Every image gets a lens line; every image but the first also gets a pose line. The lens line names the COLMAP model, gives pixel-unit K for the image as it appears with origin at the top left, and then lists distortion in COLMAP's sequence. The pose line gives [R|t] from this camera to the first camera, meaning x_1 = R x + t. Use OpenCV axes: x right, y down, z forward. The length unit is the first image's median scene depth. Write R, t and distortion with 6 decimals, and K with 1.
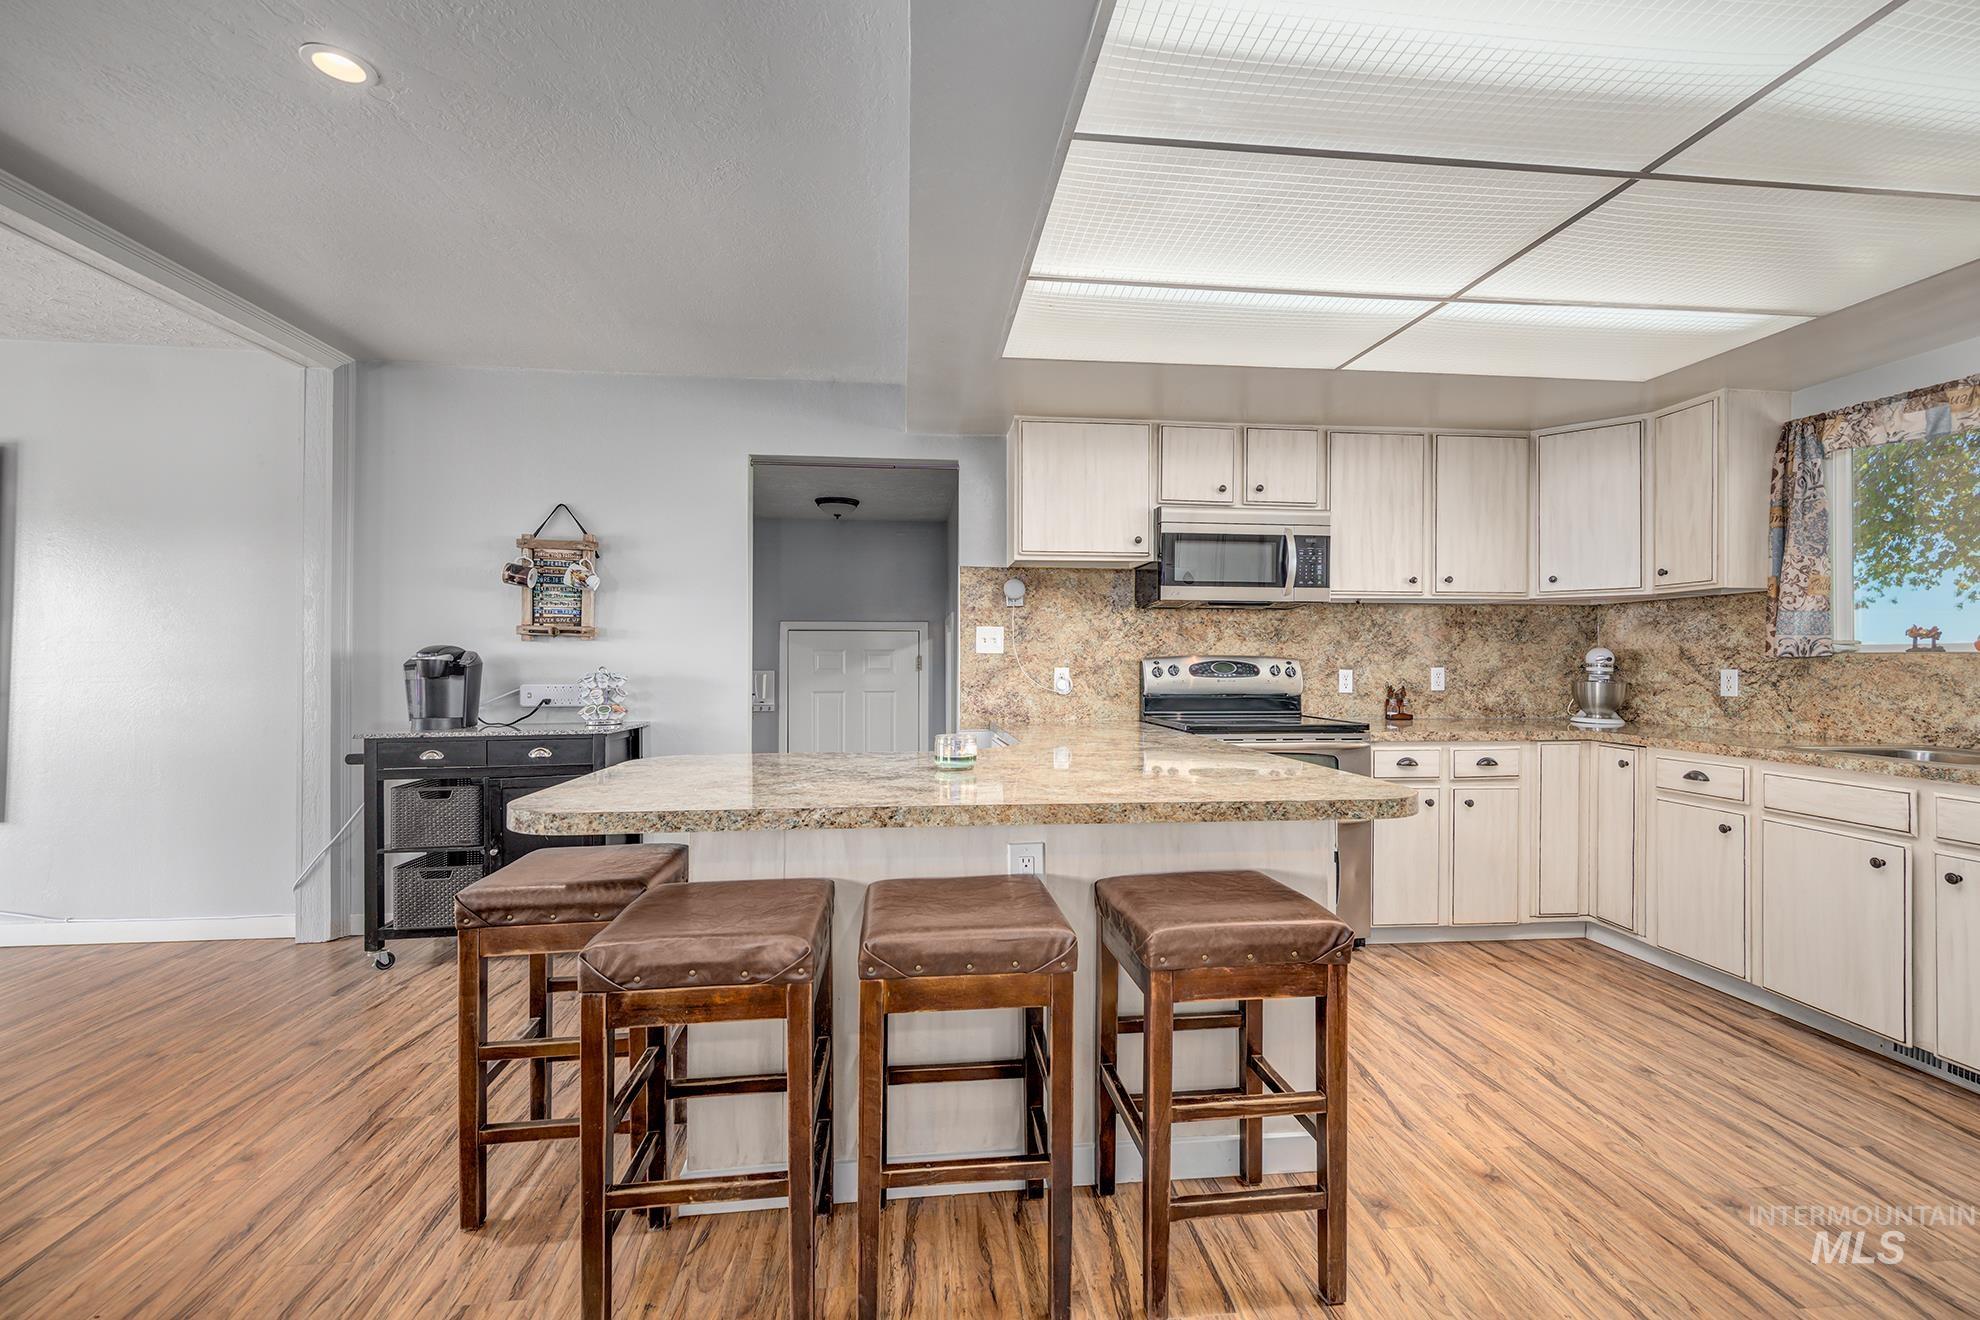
lens RADIAL K [[815.1, 0, 1000.5], [0, 815.1, 658.7], [0, 0, 1]] dist [-0.000344, -0.000782]
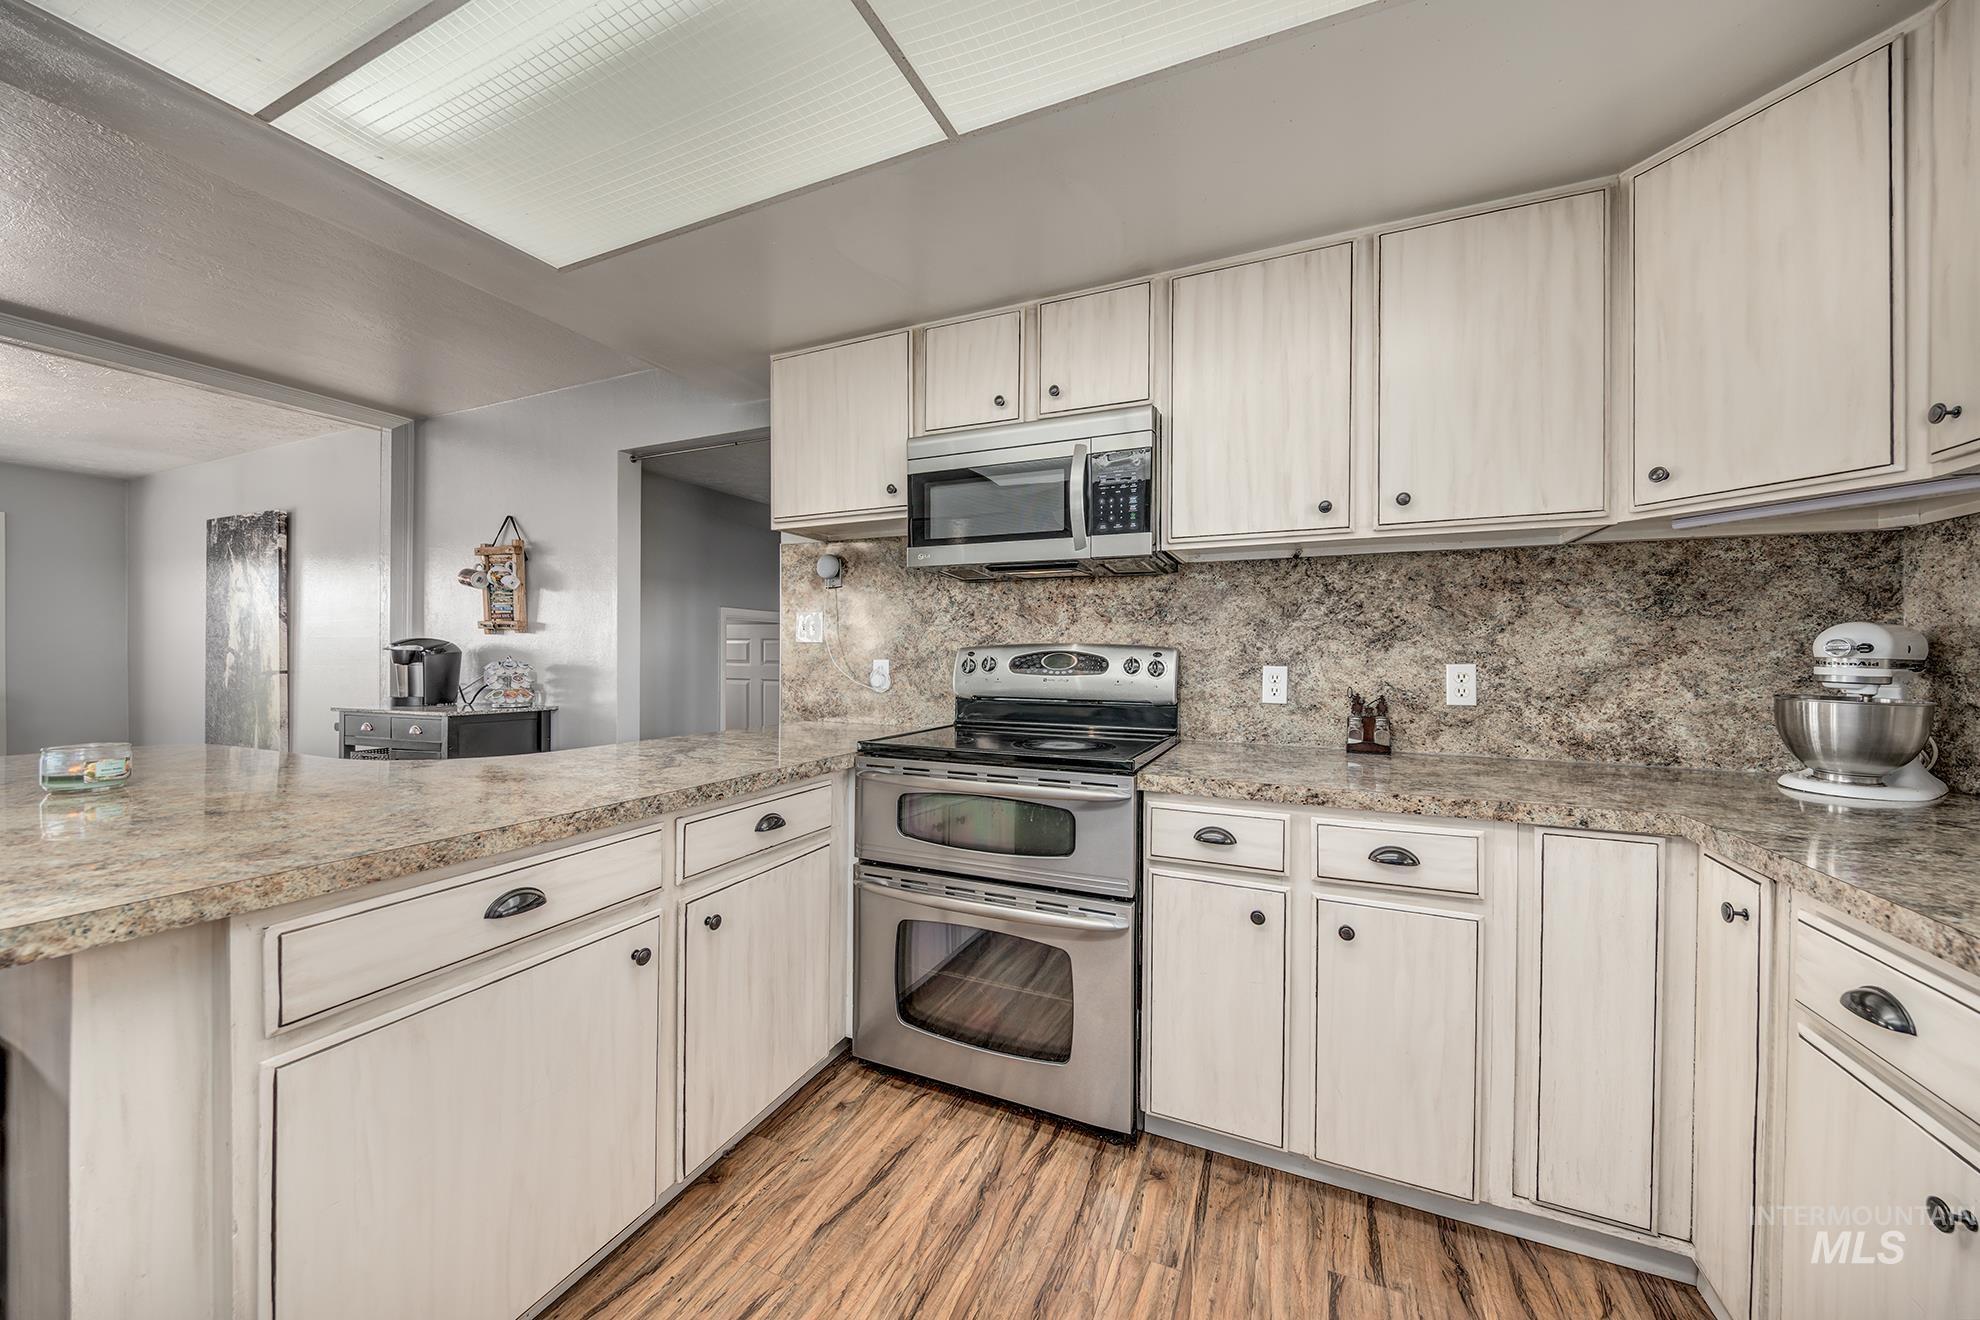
lens RADIAL K [[693.3, 0, 996.5], [0, 693.3, 657.4], [0, 0, 1]] dist [-0.005139, -0.000860]
pose [[0.869498, 0.005244, -0.493908, 0.558937], [-0.002839, 0.999980, 0.005620, 0.005032], [0.493928, -0.003484, 0.869496, 0.487411]]
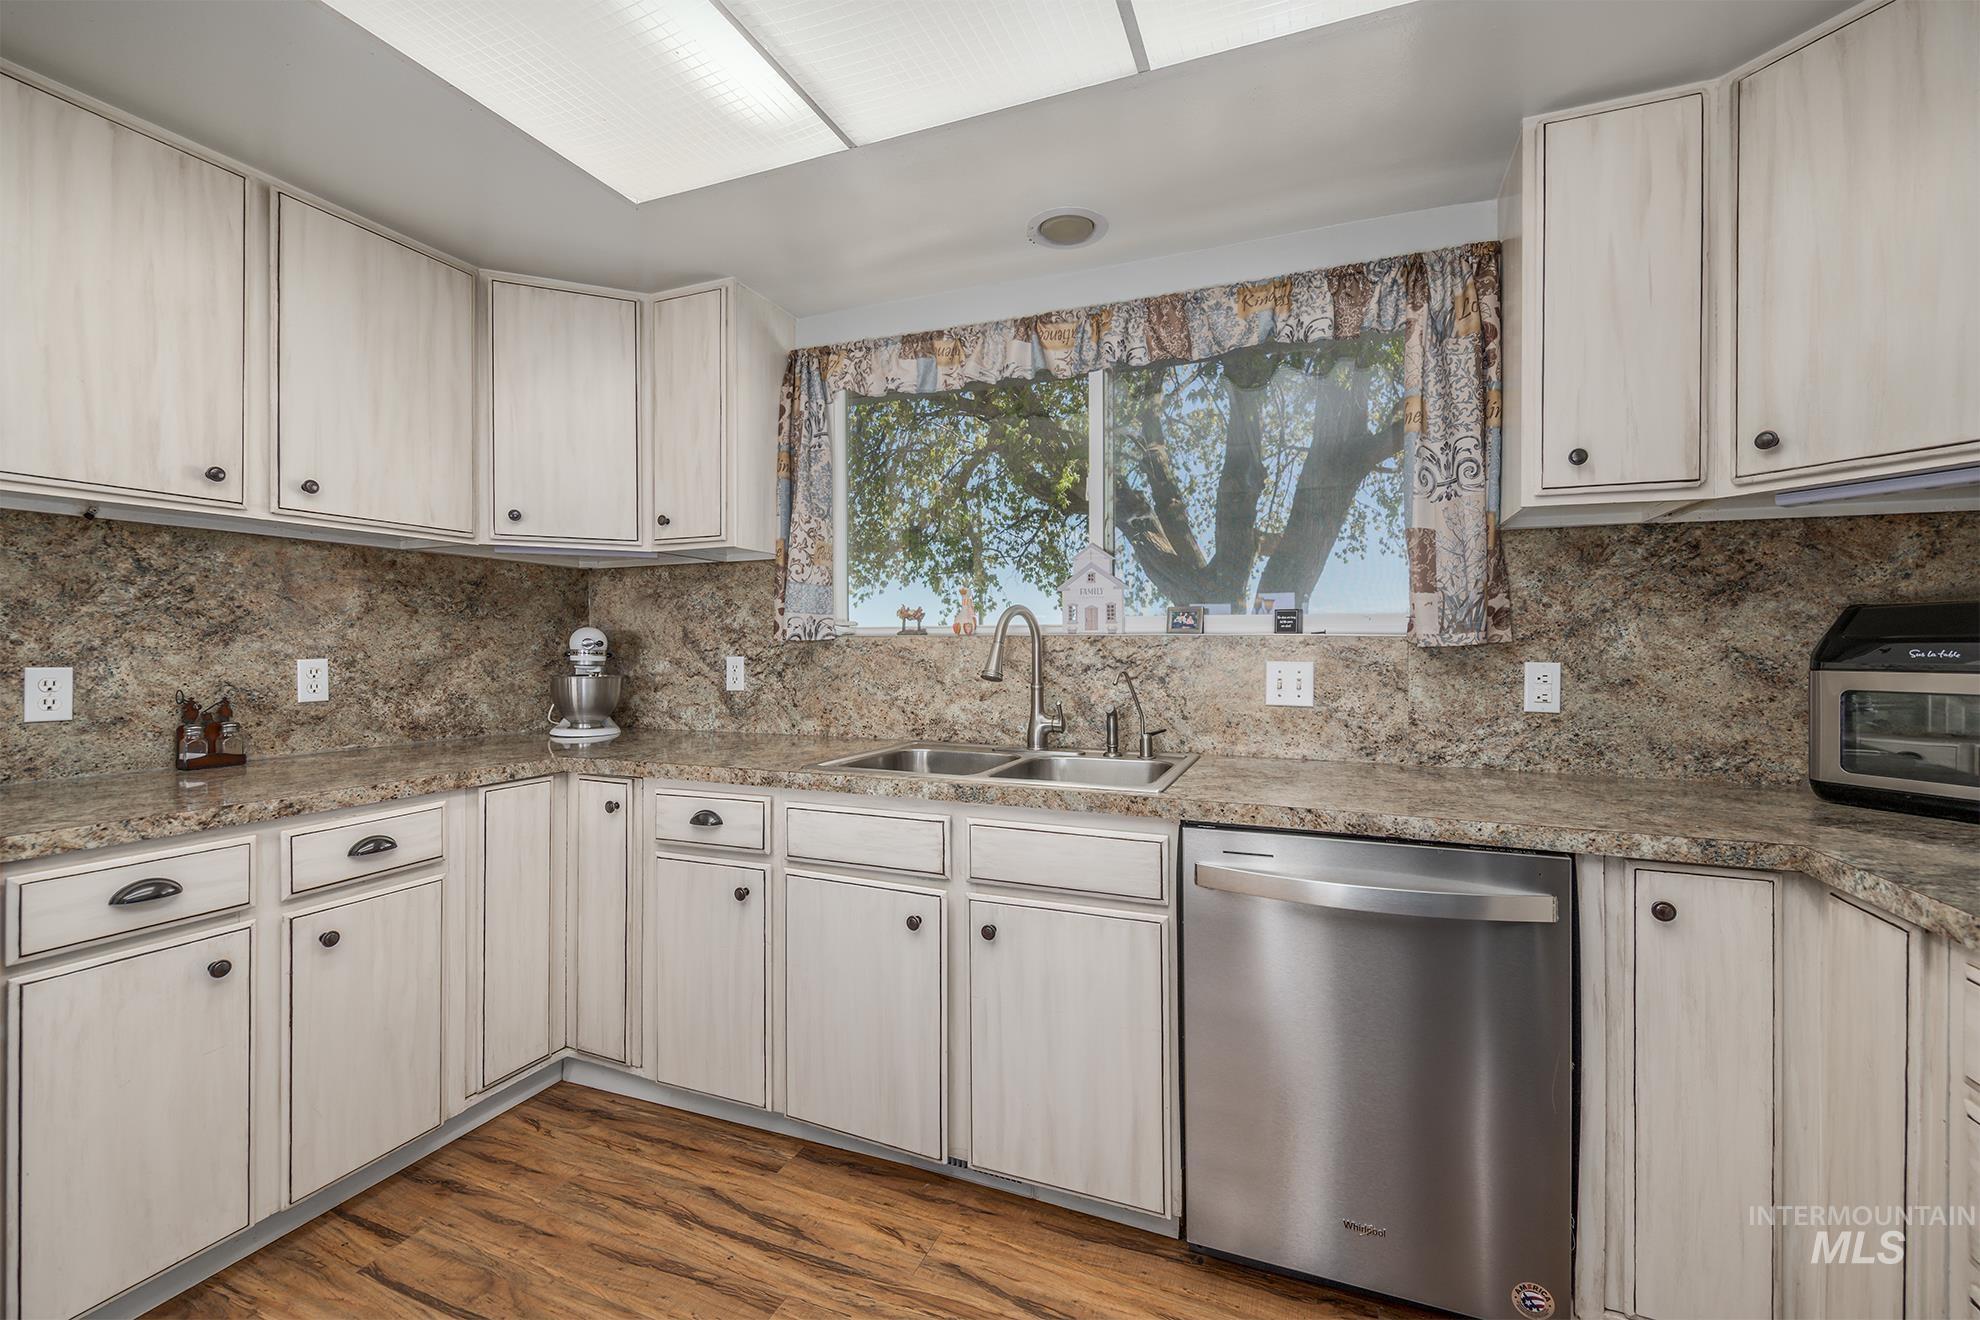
lens RADIAL K [[796.9, 0, 1001.1], [0, 796.9, 647.6], [0, 0, 1]] dist [0.003207, -0.002648]
pose [[0.470346, -0.003237, 0.882476, 0.322010], [0.000768, 0.999994, 0.003258, 0.002062], [-0.882482, -0.000854, 0.470346, 0.394447]]
